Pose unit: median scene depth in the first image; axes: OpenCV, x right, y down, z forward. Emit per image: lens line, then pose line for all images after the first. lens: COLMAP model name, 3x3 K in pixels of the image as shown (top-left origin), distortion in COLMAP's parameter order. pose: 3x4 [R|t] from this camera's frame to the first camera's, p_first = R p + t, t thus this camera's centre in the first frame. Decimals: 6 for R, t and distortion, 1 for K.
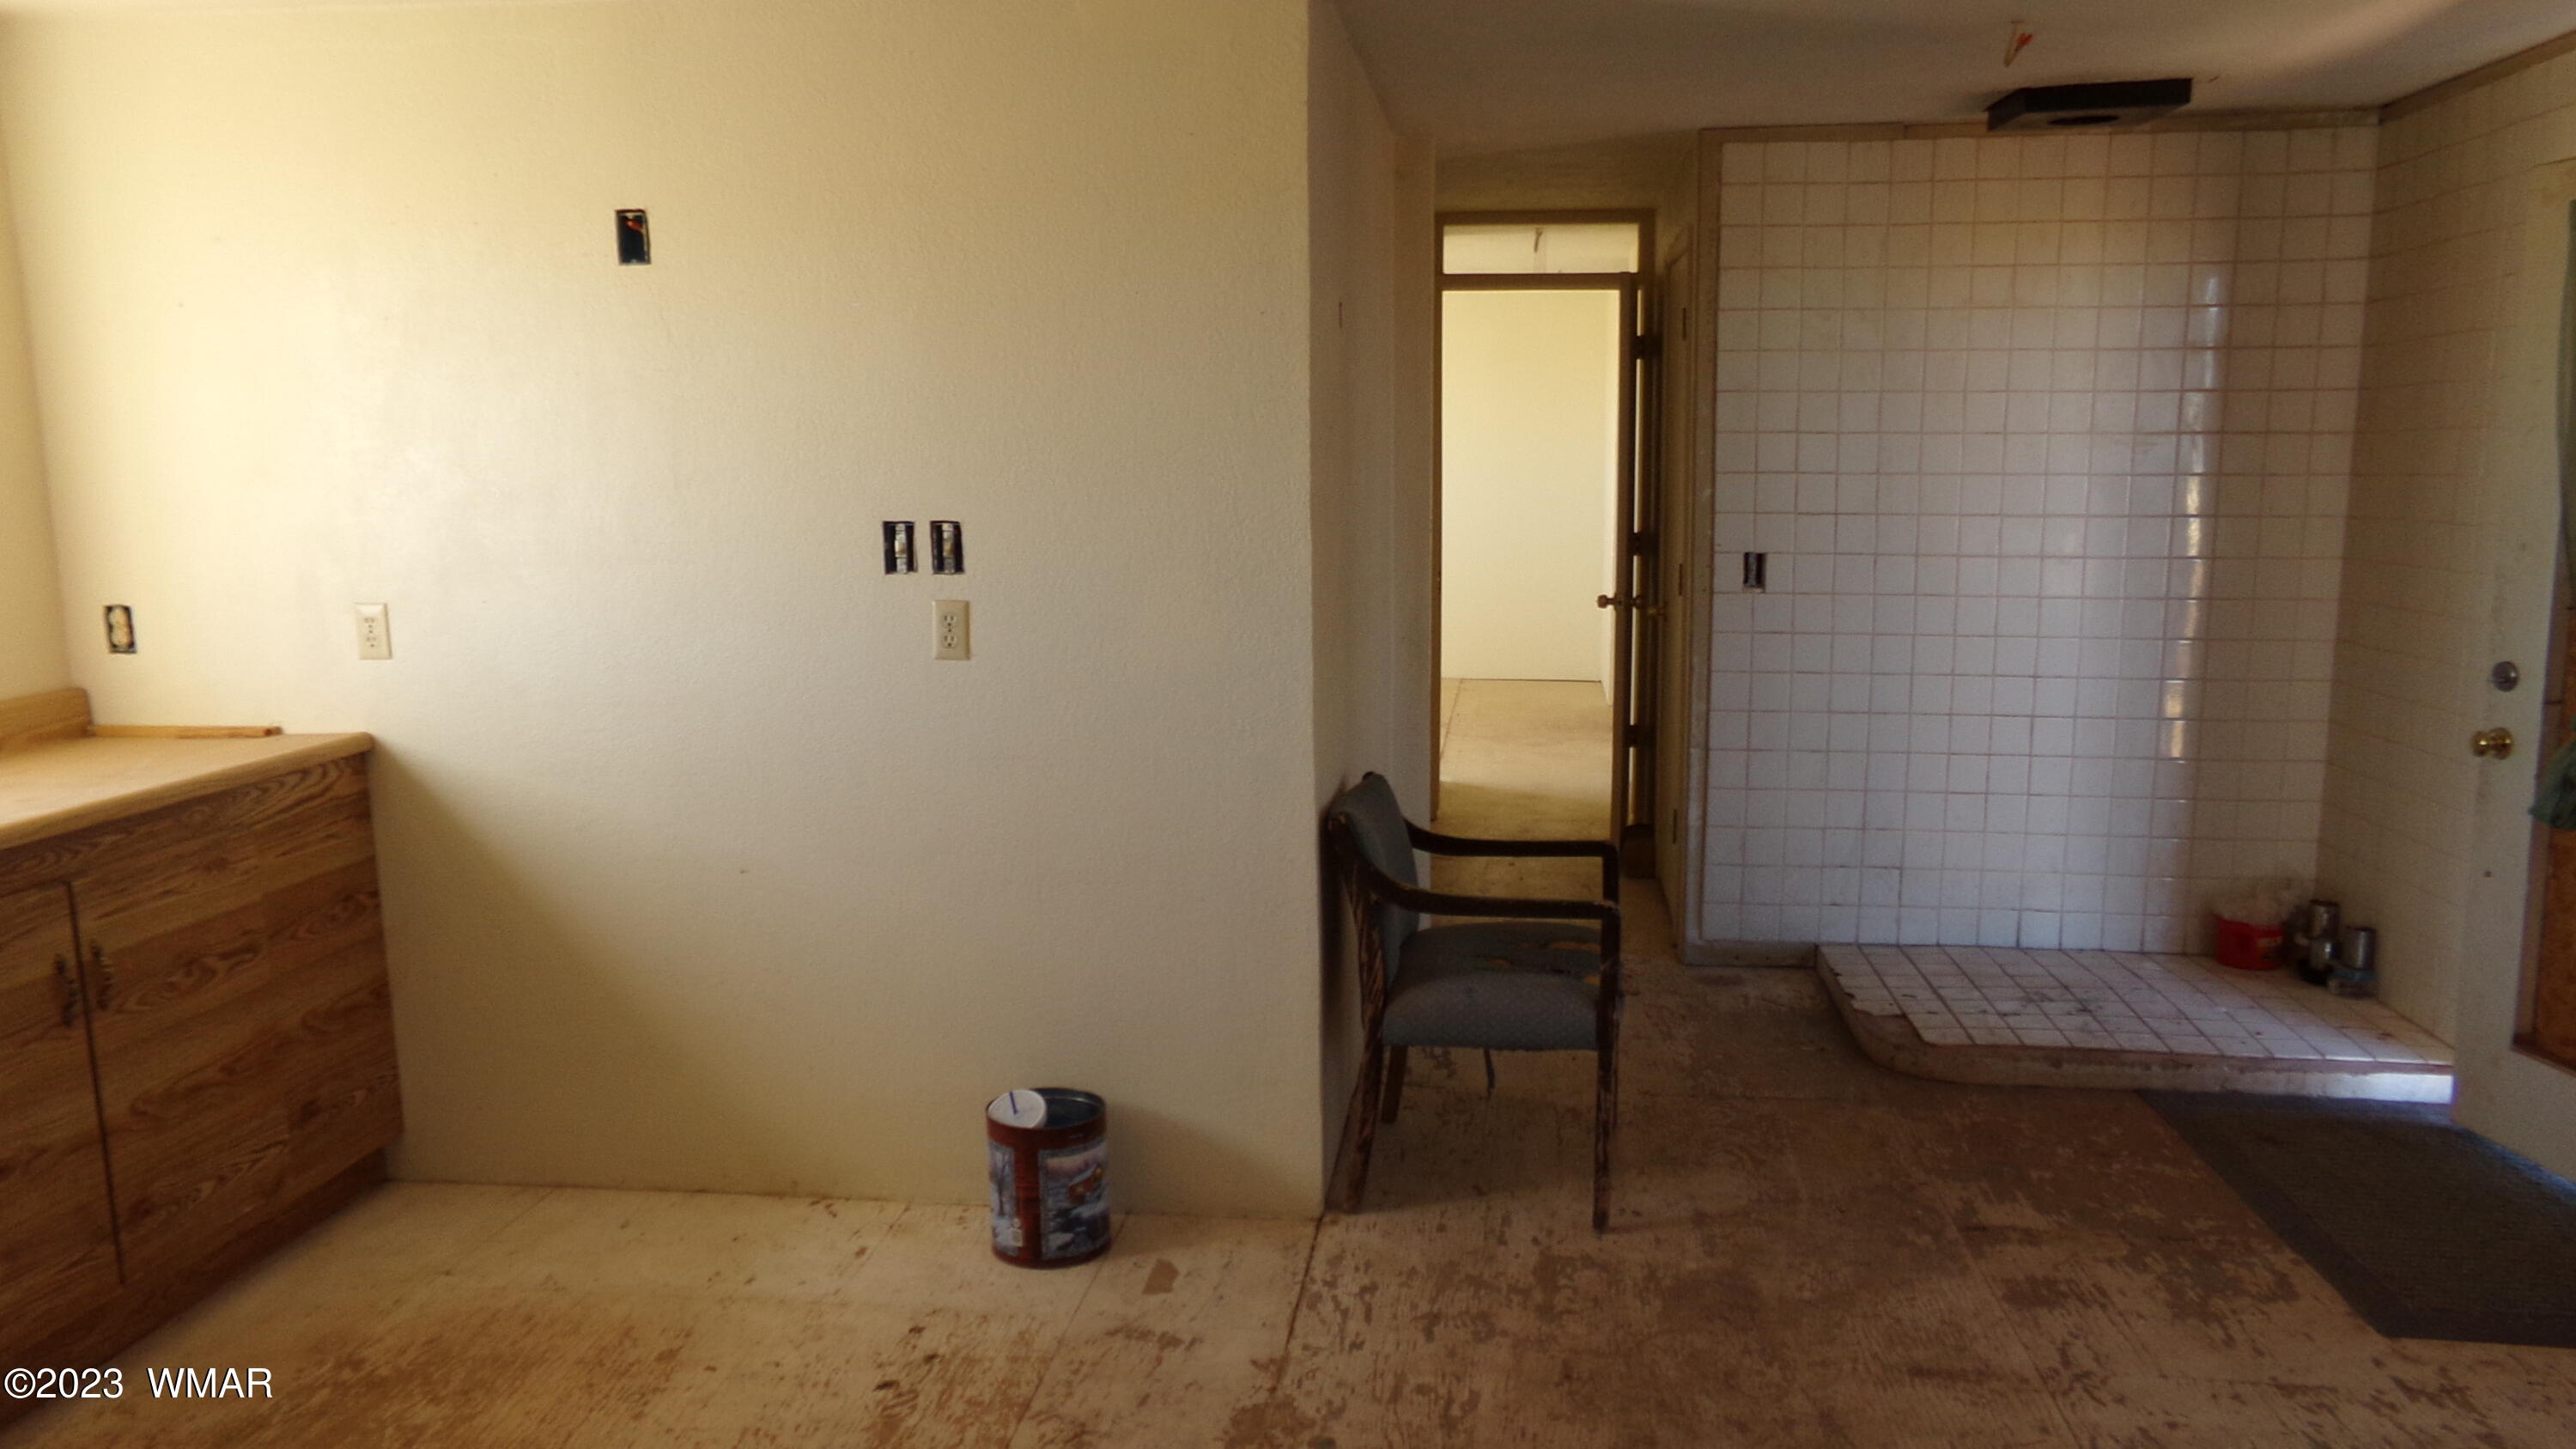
lens RADIAL K [[1821.2, 0, 1291.8], [0, 1821.2, 737.5], [0, 0, 1]] dist [-0.042734, 0.094656]
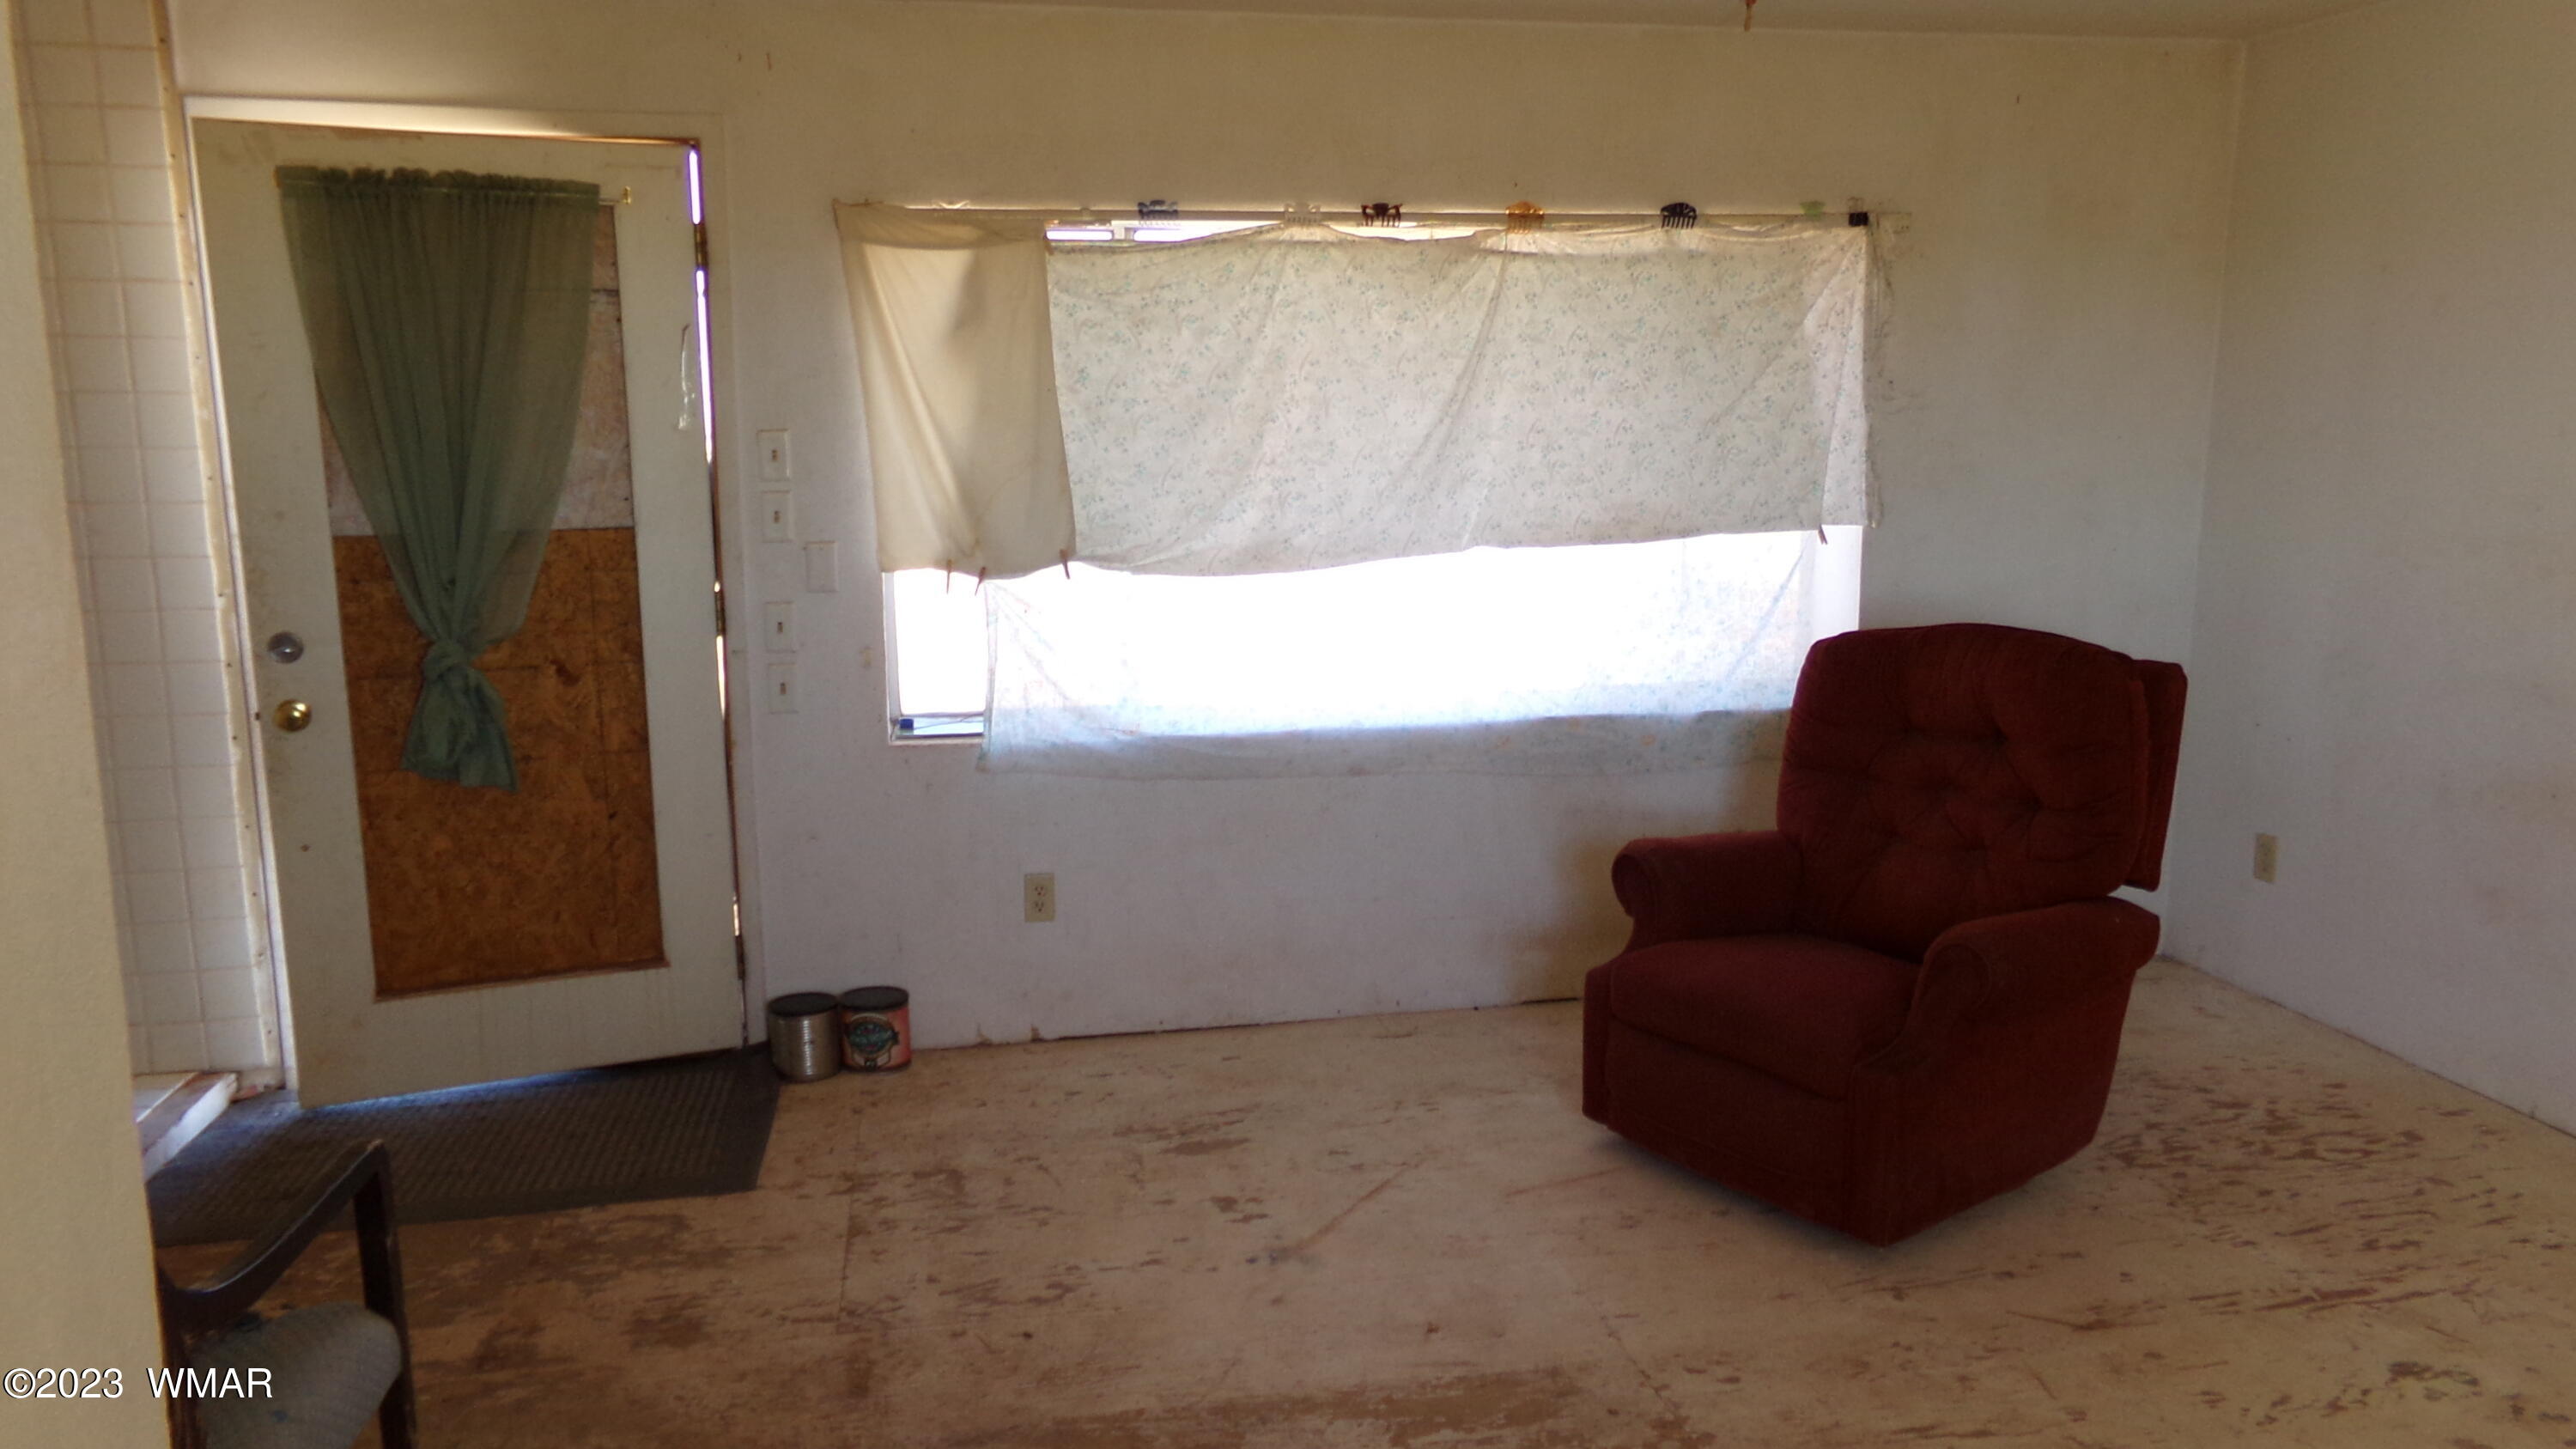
lens RADIAL K [[1821.2, 0, 1266.4], [0, 1821.2, 777.6], [0, 0, 1]] dist [-0.042734, 0.094656]
pose [[-0.312167, -0.173171, 0.934111, -0.458983], [0.164247, 0.958603, 0.232600, -0.116334], [-0.935722, 0.226035, -0.270802, 0.841479]]
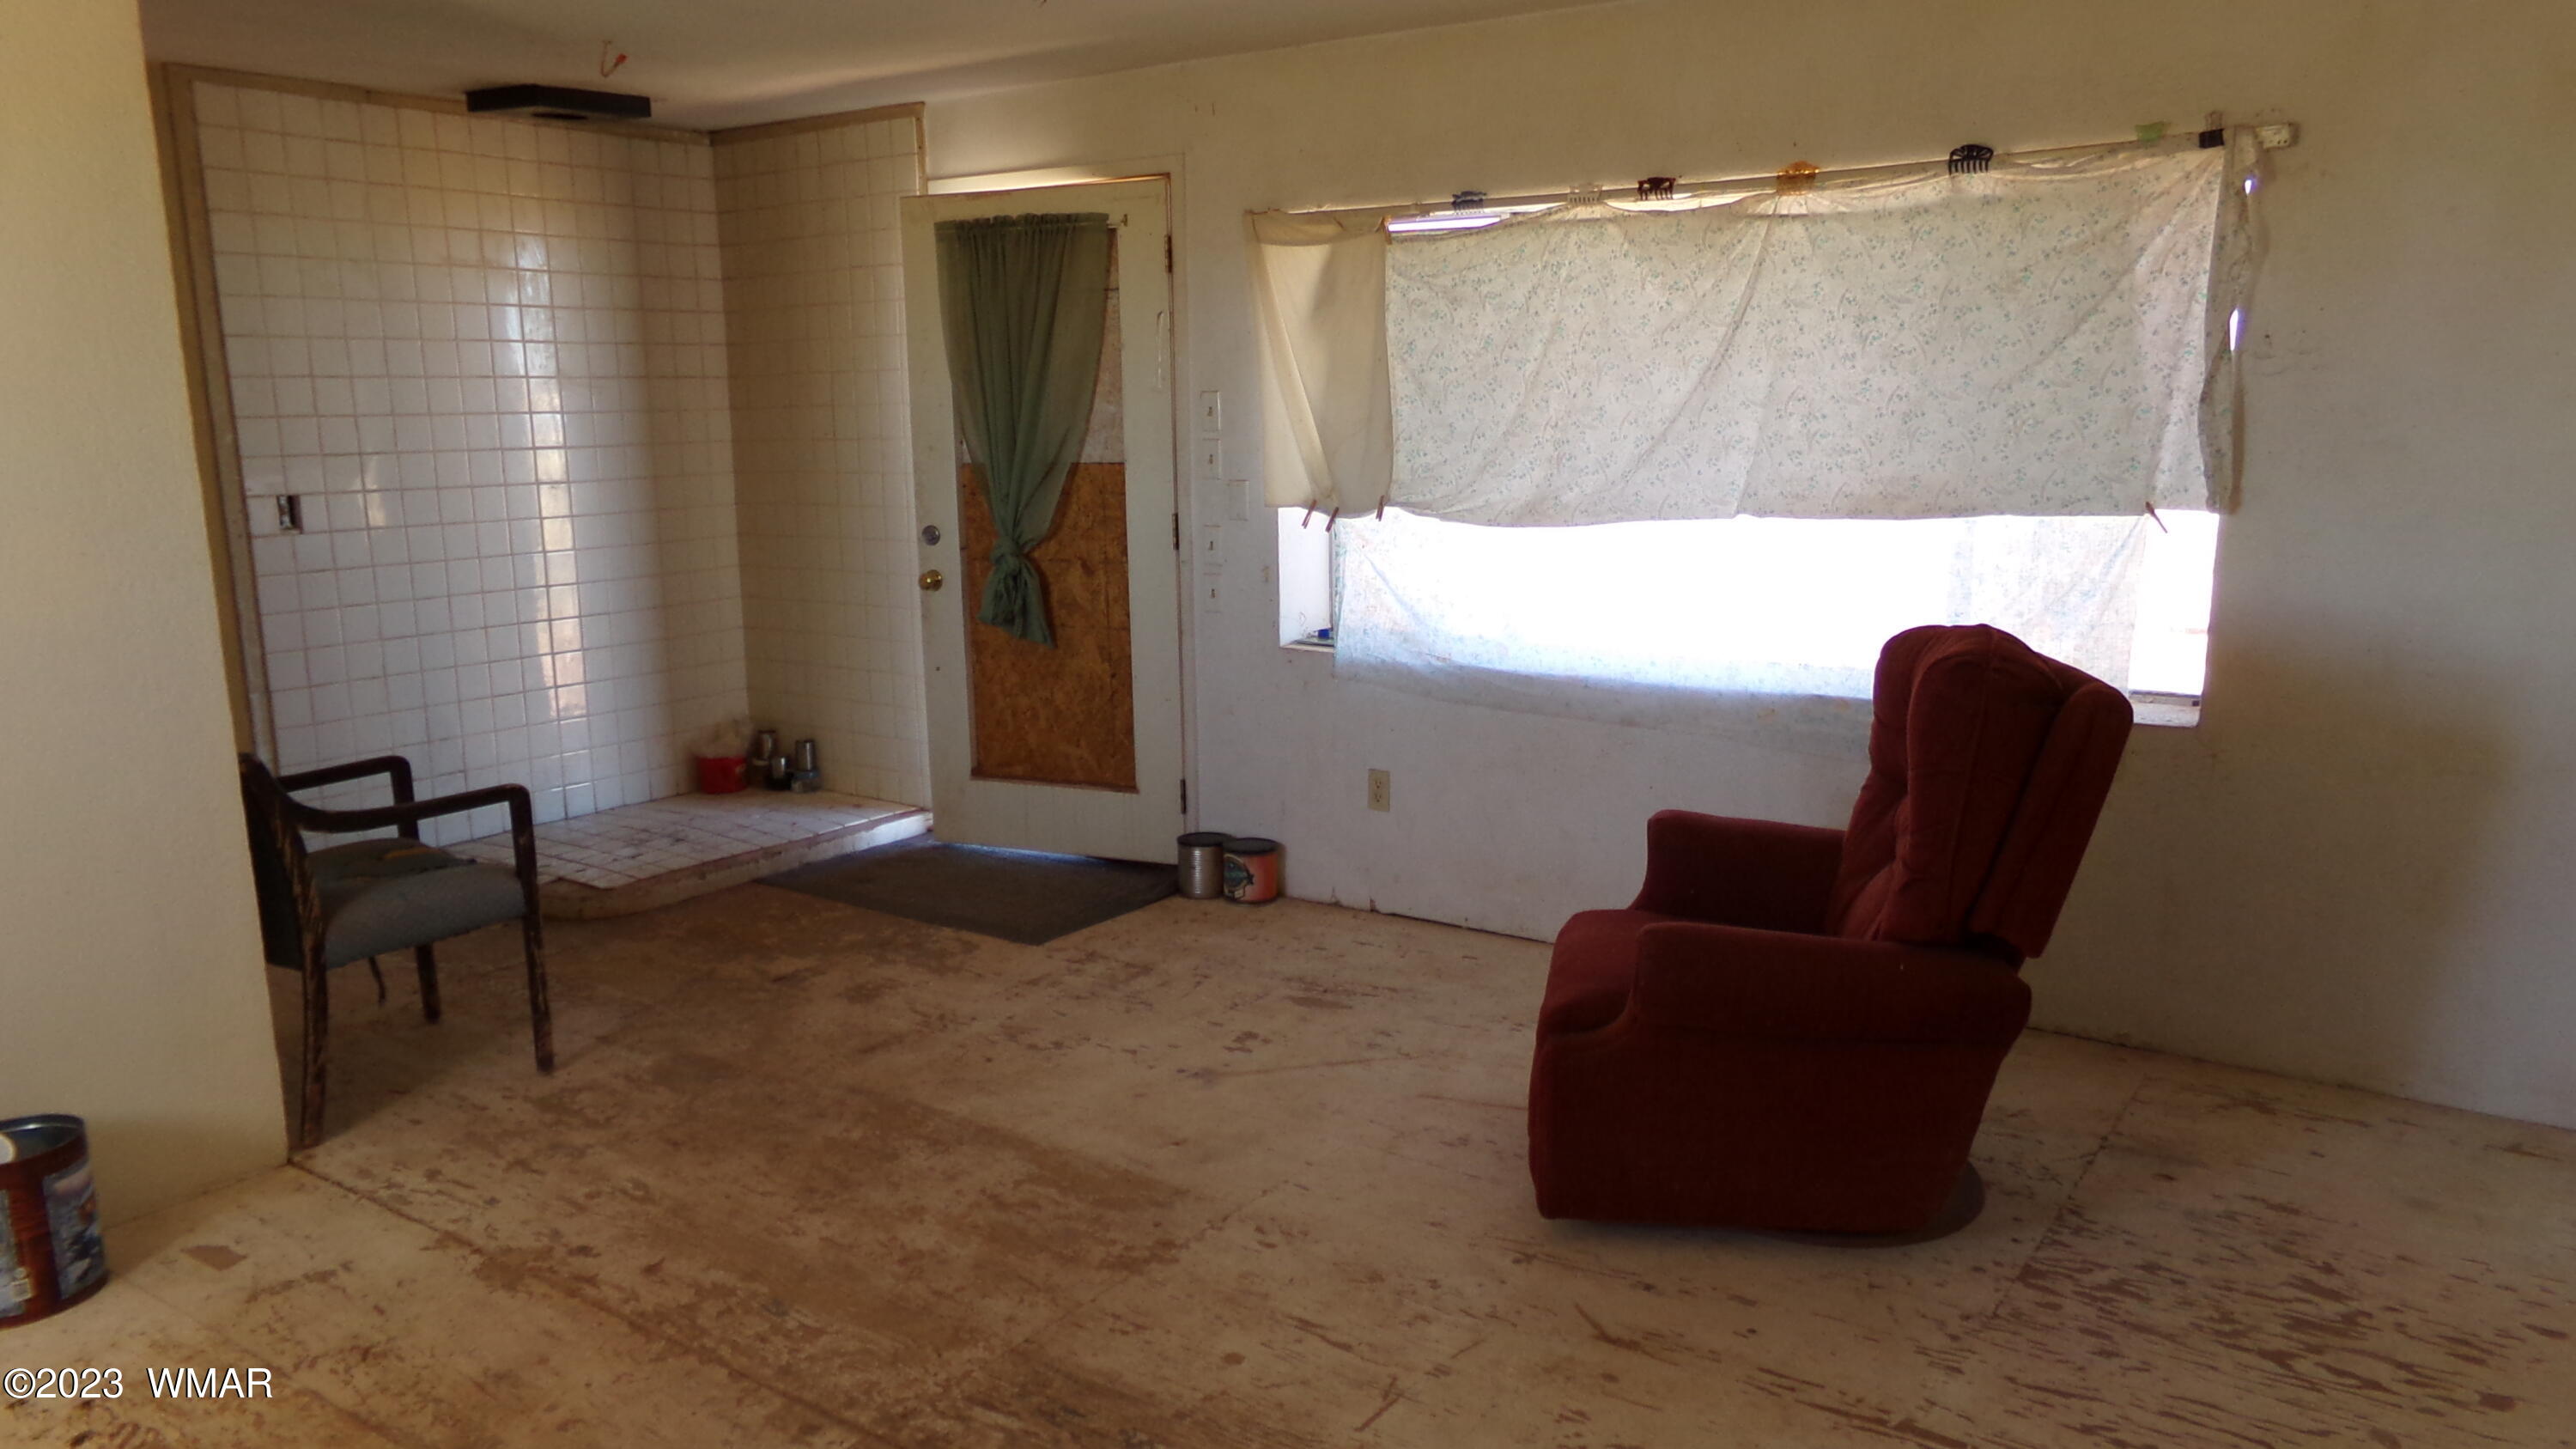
lens RADIAL K [[1821.2, 0, 1269.7], [0, 1821.2, 769.5], [0, 0, 1]] dist [-0.042734, 0.094656]
pose [[0.480348, -0.184477, 0.857458, -0.560878], [0.152289, 0.980323, 0.125598, 0.009610], [-0.863755, 0.070251, 0.498991, 0.020674]]
